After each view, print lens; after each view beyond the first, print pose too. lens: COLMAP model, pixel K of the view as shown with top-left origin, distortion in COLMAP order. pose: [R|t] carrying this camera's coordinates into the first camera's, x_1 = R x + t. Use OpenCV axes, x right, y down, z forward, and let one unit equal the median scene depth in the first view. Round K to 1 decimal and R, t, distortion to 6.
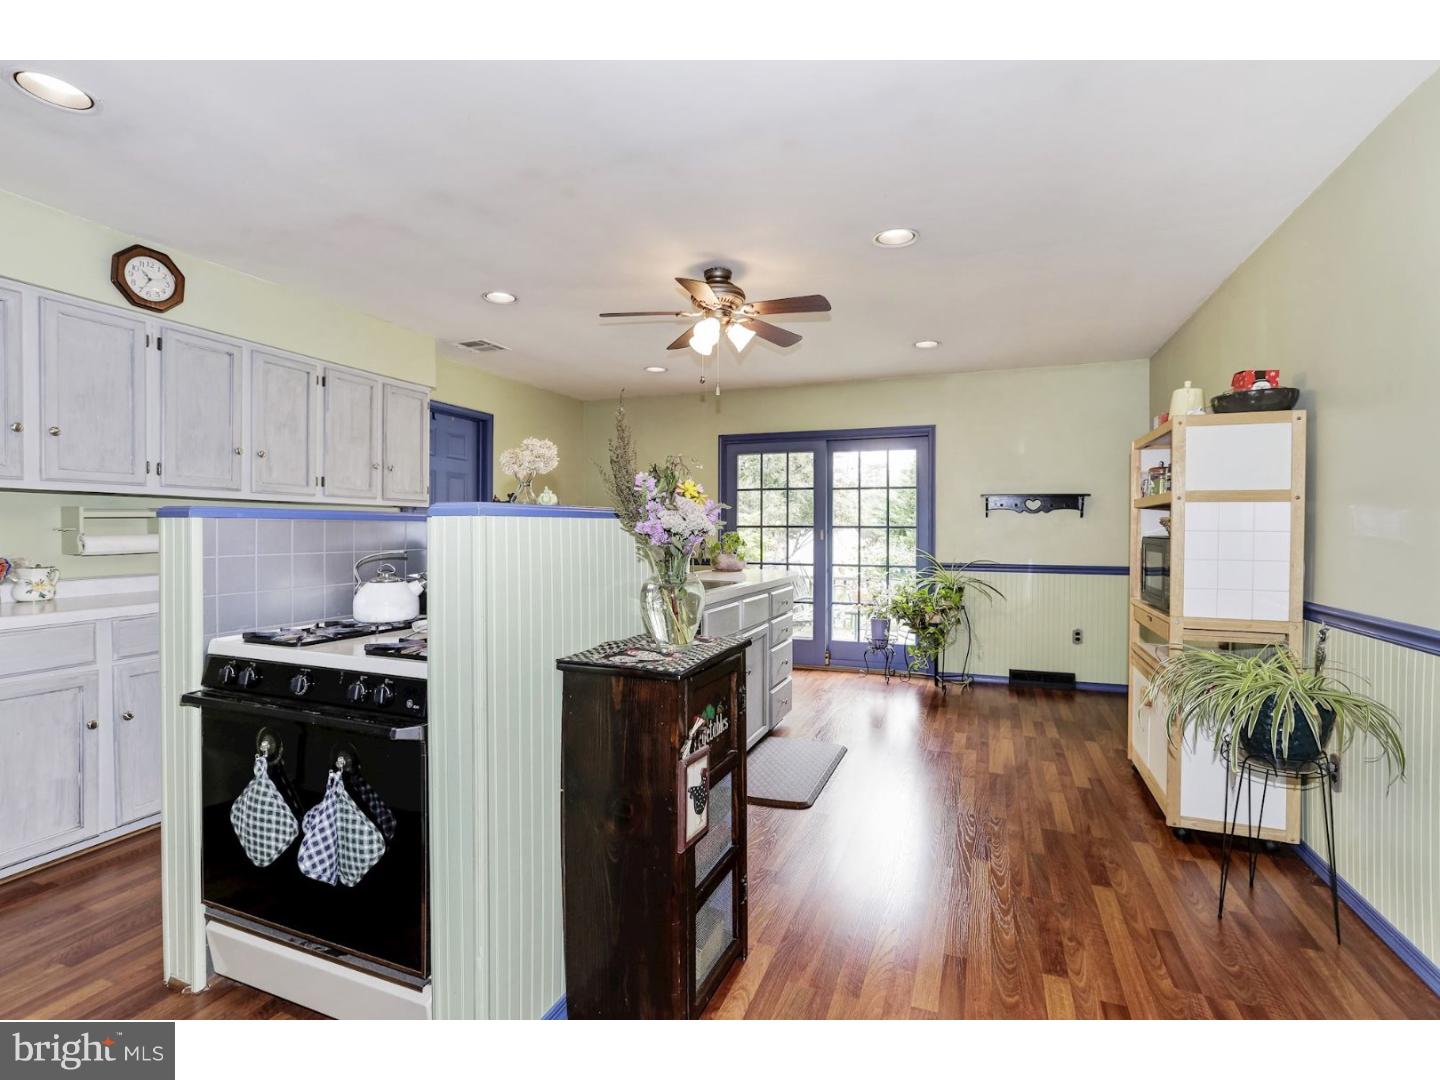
lens RADIAL K [[675.7, 0, 718.2], [0, 675.7, 529.2], [0, 0, 1]] dist [-0.046242, 0.026494]
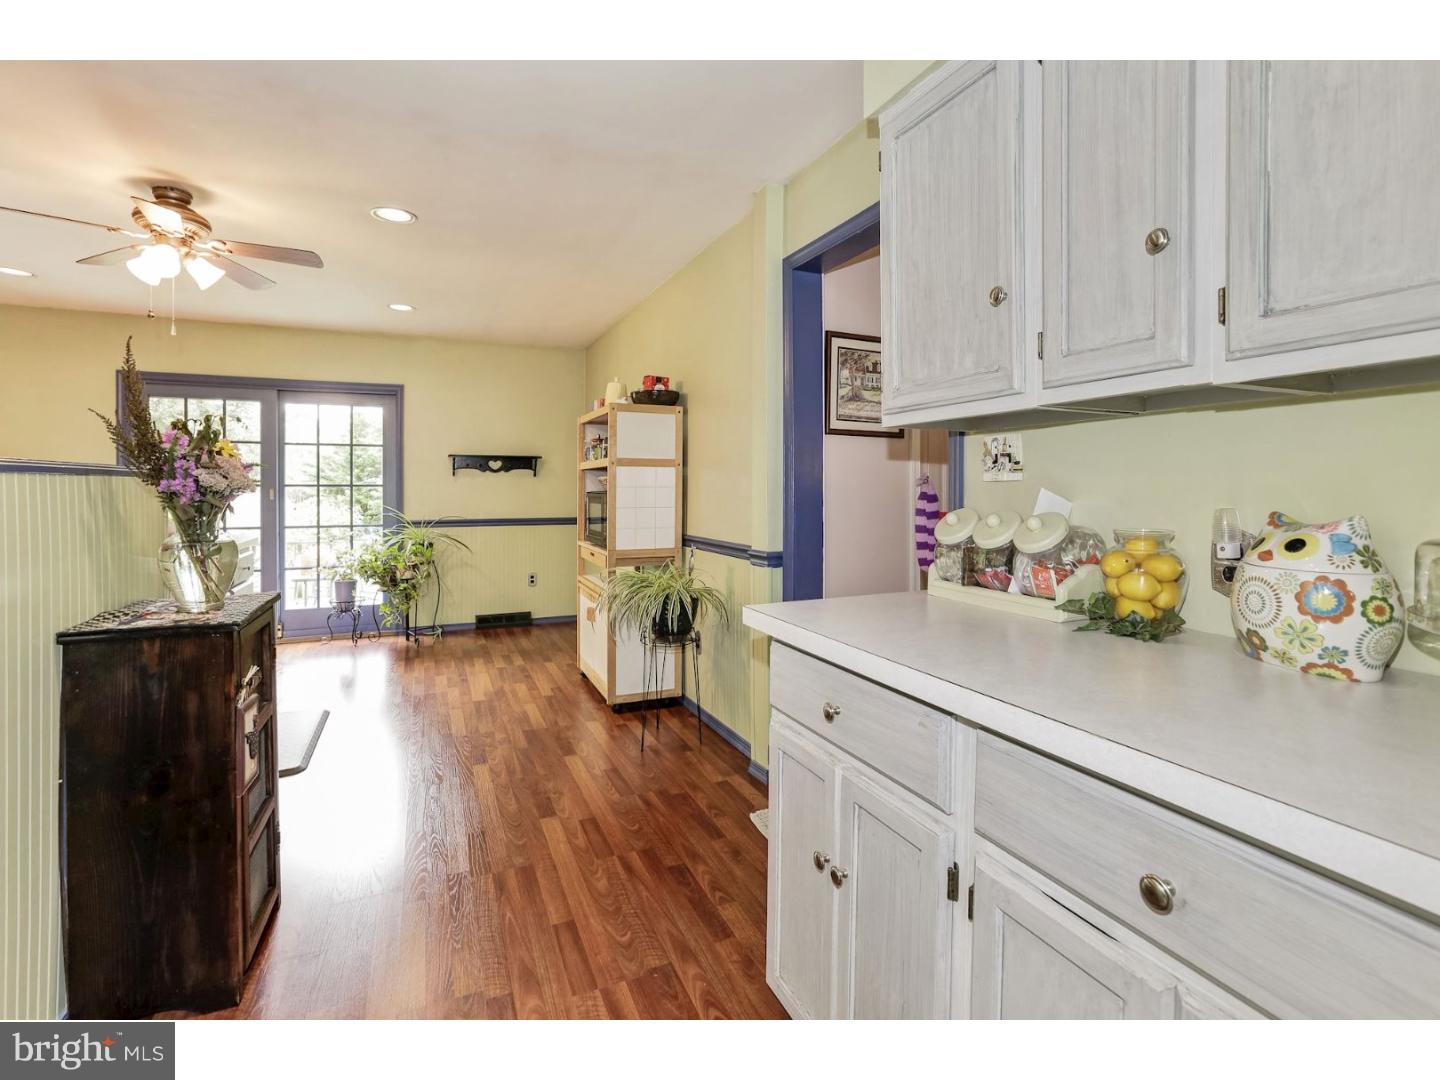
lens RADIAL K [[669.7, 0, 721.9], [0, 669.7, 547.3], [0, 0, 1]] dist [-0.015459, 0.000377]
pose [[0.705656, -0.066020, 0.705473, -0.111160], [0.002715, 0.995894, 0.090482, 0.000858], [-0.708550, -0.061934, 0.702938, -0.117738]]
